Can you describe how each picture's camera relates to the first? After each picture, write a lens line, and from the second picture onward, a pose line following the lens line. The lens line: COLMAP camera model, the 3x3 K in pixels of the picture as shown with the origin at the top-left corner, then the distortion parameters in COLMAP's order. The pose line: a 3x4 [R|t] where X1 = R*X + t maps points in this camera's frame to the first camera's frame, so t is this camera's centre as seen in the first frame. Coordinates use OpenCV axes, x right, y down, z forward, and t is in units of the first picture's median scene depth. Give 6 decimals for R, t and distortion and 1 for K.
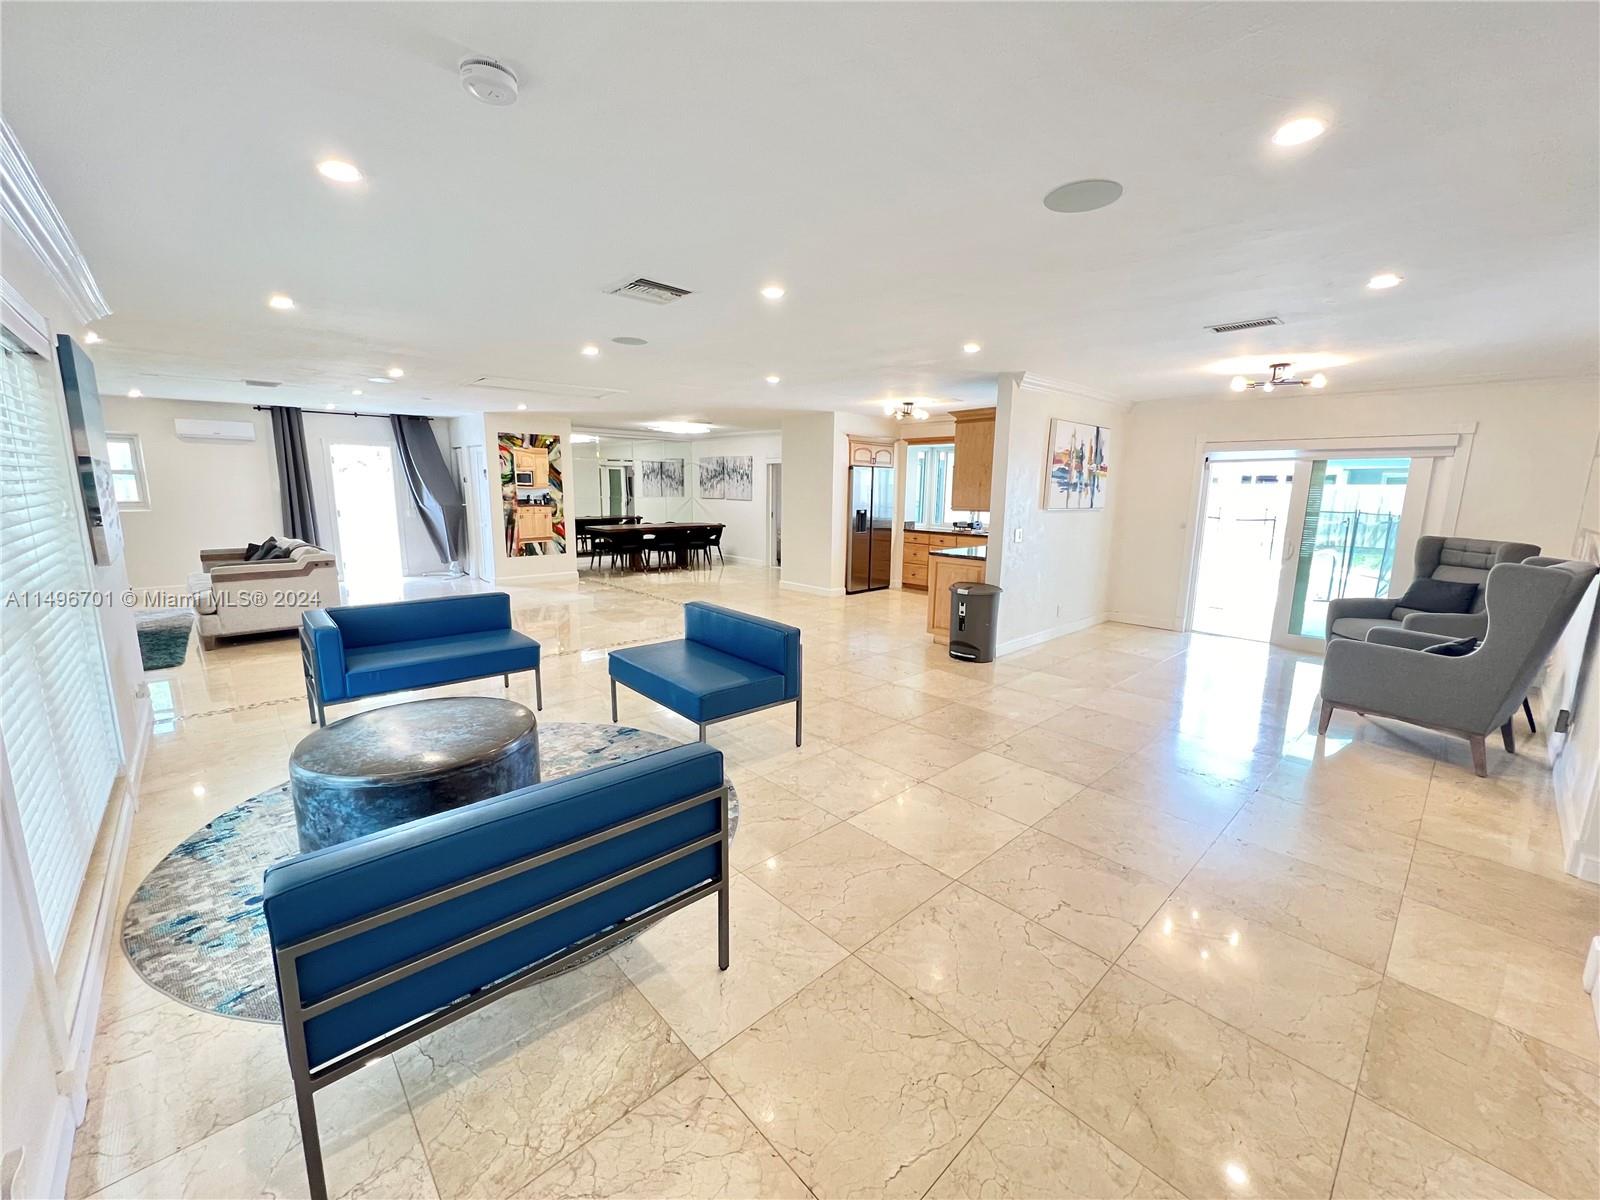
lens RADIAL K [[640.8, 0, 809.0], [0, 640.8, 598.6], [0, 0, 1]] dist [-0.002081, 0.000073]
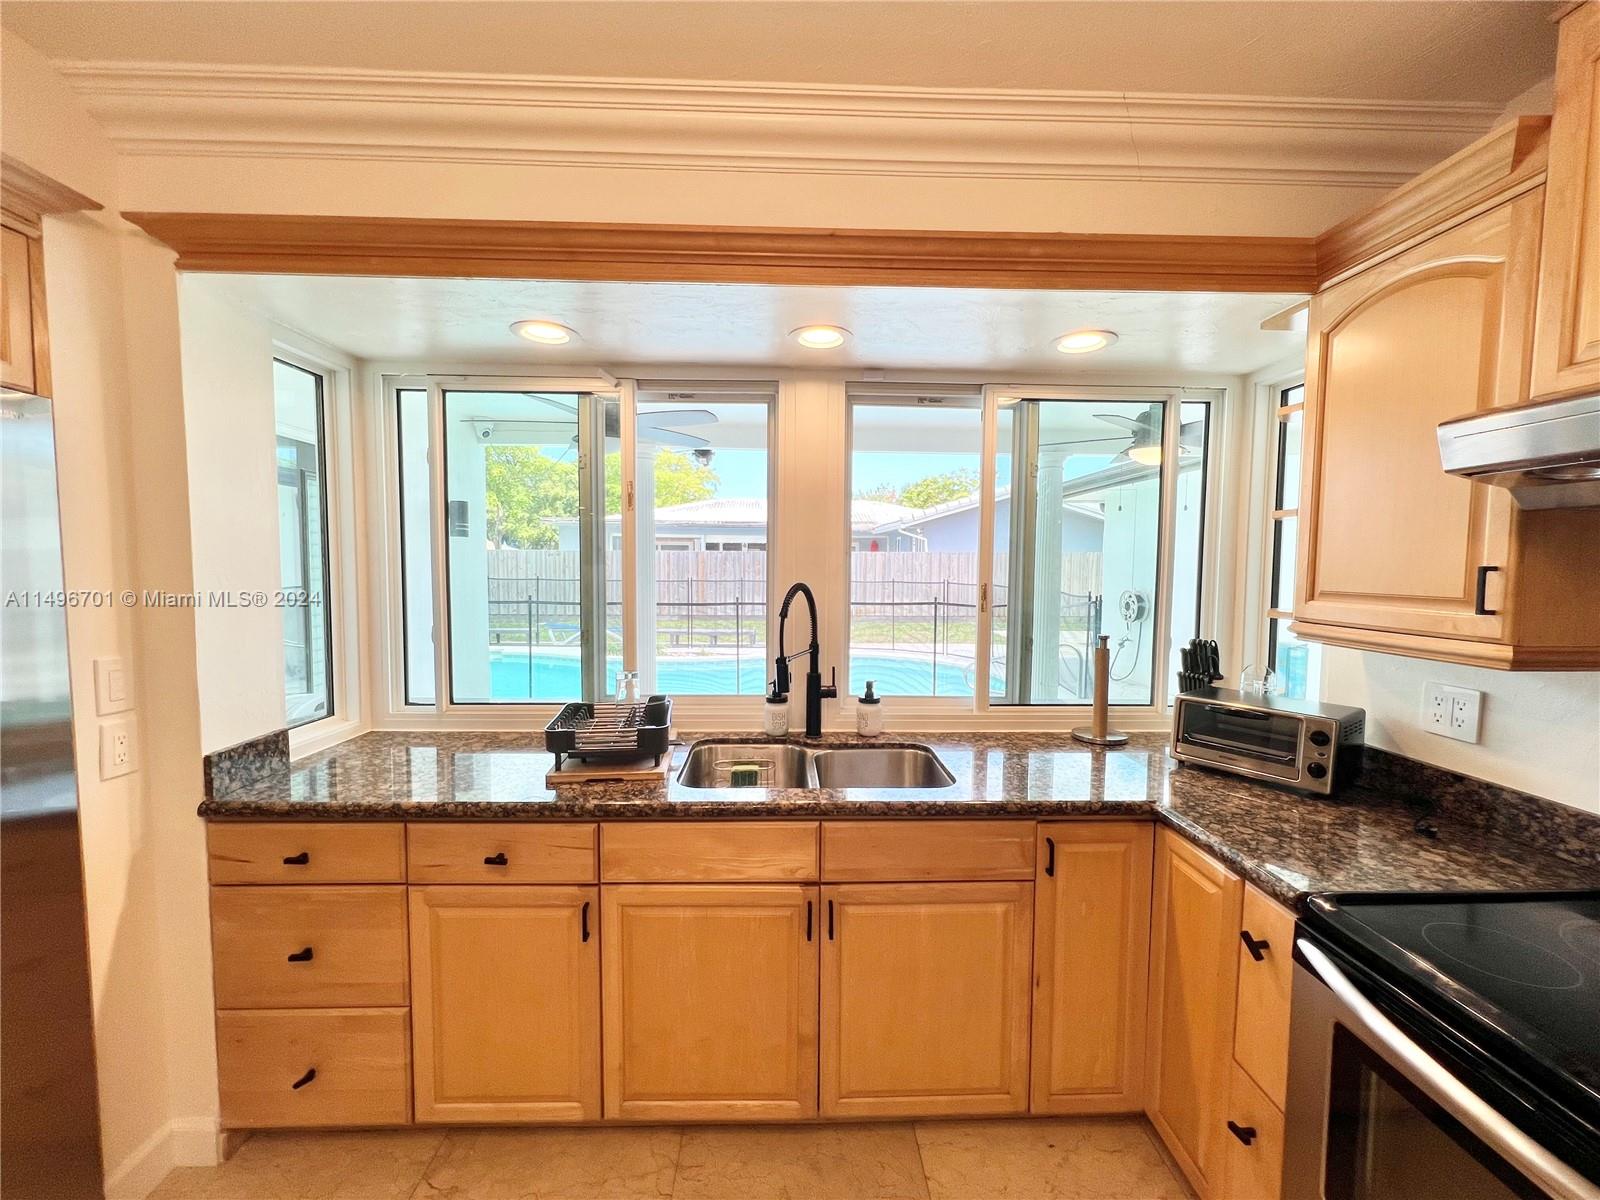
lens RADIAL K [[640.8, 0, 799.2], [0, 640.8, 602.7], [0, 0, 1]] dist [-0.002081, 0.000073]
pose [[0.652735, -0.059079, 0.755279, 0.129158], [0.135852, 0.989922, -0.039974, -0.132327], [-0.745306, 0.128699, 0.654183, 0.787031]]
